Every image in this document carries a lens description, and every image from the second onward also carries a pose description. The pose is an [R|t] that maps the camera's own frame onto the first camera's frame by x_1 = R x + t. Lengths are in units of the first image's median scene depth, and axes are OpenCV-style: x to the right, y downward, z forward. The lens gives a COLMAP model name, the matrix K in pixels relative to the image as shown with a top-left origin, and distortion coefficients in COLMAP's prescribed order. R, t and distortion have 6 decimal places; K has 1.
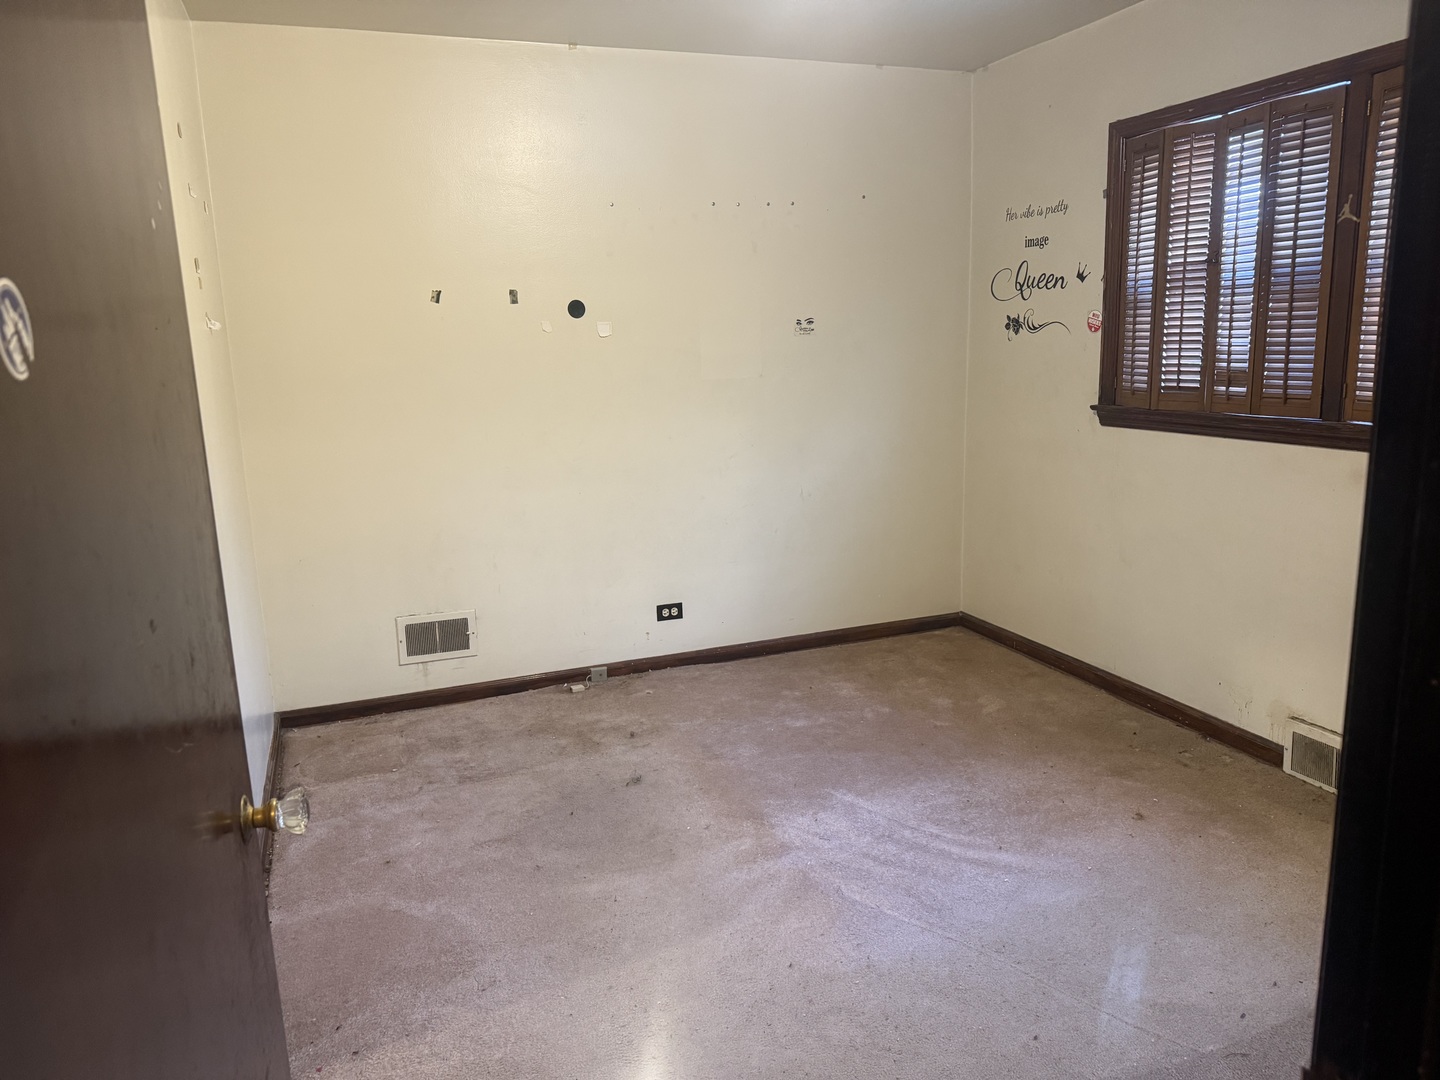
lens RADIAL K [[1011.0, 0, 770.4], [0, 1011.0, 528.2], [0, 0, 1]] dist [-0.005629, -0.011877]
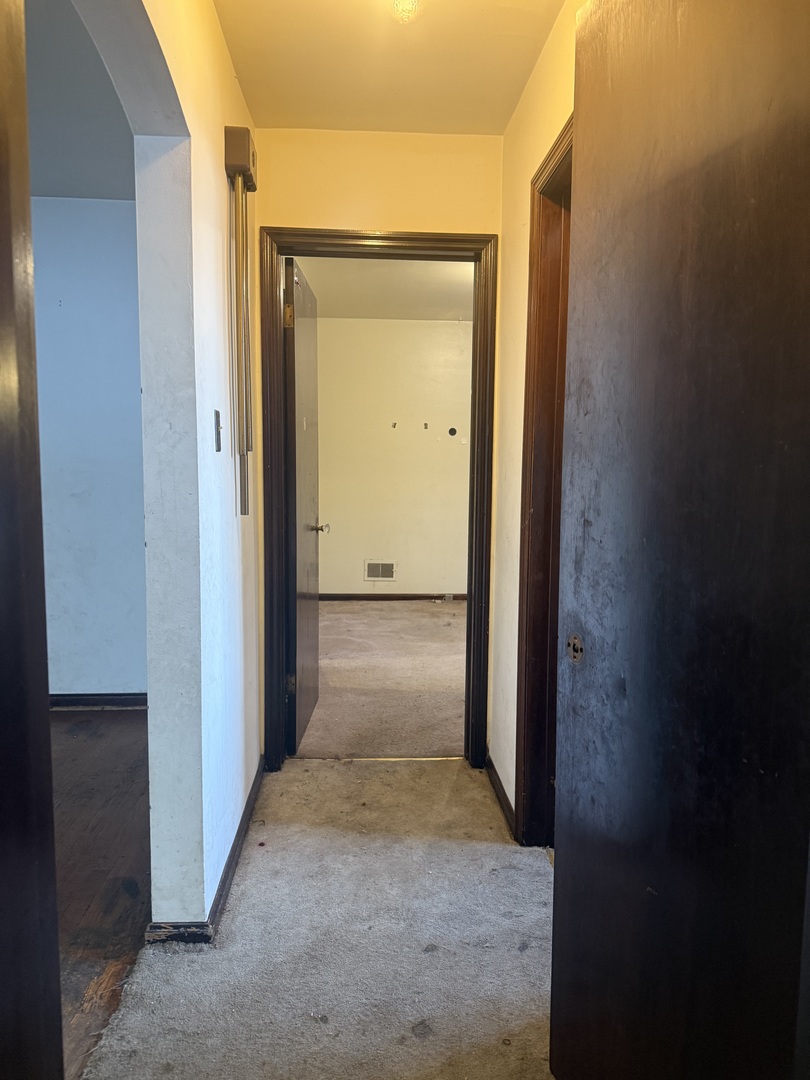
lens RADIAL K [[758.2, 0, 406.2], [0, 758.2, 537.7], [0, 0, 1]] dist [-0.005629, -0.011877]
pose [[0.941520, 0.066459, -0.330339, 0.296605], [-0.097449, 0.992169, -0.078134, 0.165972], [0.322560, 0.105756, 0.940623, -0.624780]]
